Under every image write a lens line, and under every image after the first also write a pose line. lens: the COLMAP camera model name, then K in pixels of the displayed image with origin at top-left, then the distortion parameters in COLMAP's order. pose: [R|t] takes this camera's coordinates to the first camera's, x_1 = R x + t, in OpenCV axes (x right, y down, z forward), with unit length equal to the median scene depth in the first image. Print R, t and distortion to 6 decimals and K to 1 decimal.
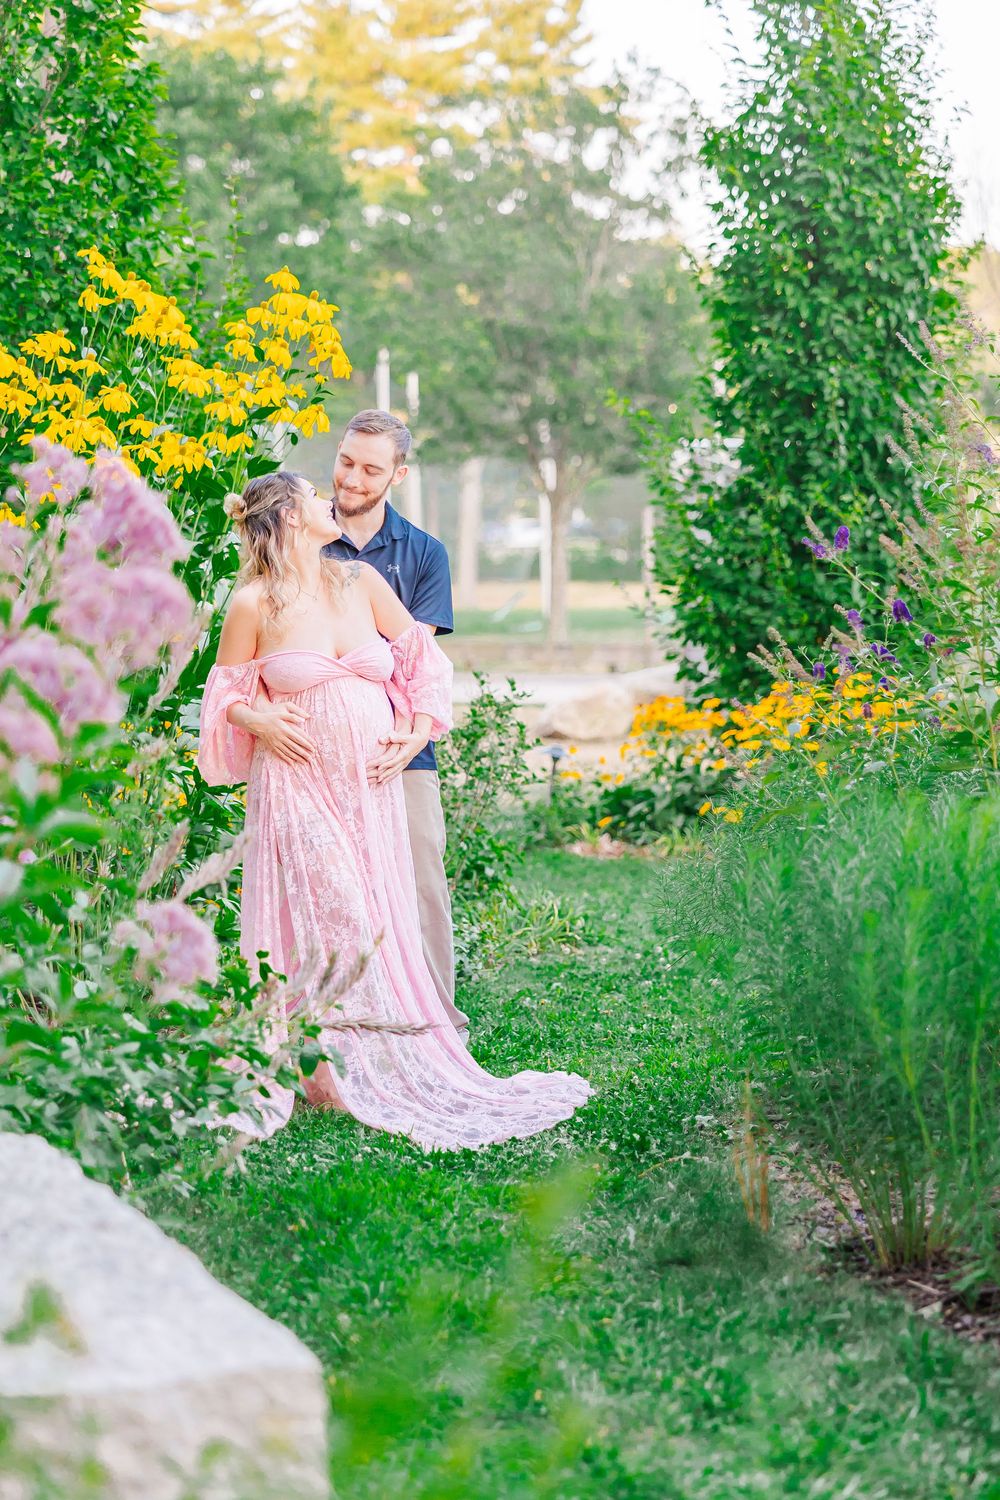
lens RADIAL K [[3039.0, 0, 500.0], [0, 3039.0, 750.0], [0, 0, 1]] dist [-0.000335, -0.078600]
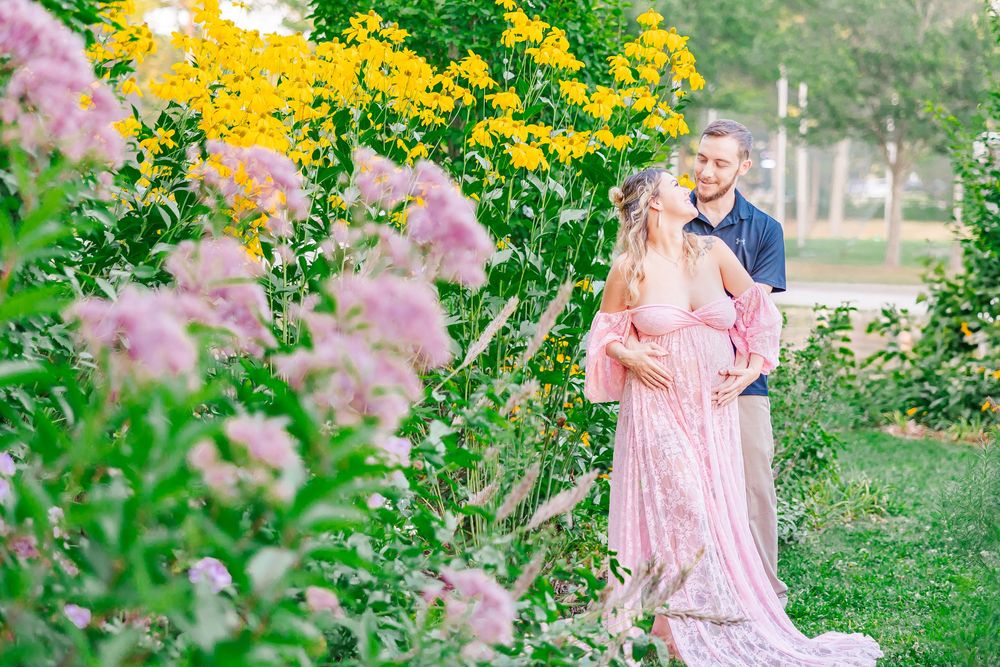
lens RADIAL K [[1967.6, 0, 500.0], [0, 1967.6, 298.7], [0, 0, 1]] dist [0.018758, -0.373247]
pose [[0.983303, 0.037711, -0.178024, 0.009969], [-0.039921, 0.999164, -0.008850, -0.016298], [0.177541, 0.015809, 0.983986, 0.107077]]
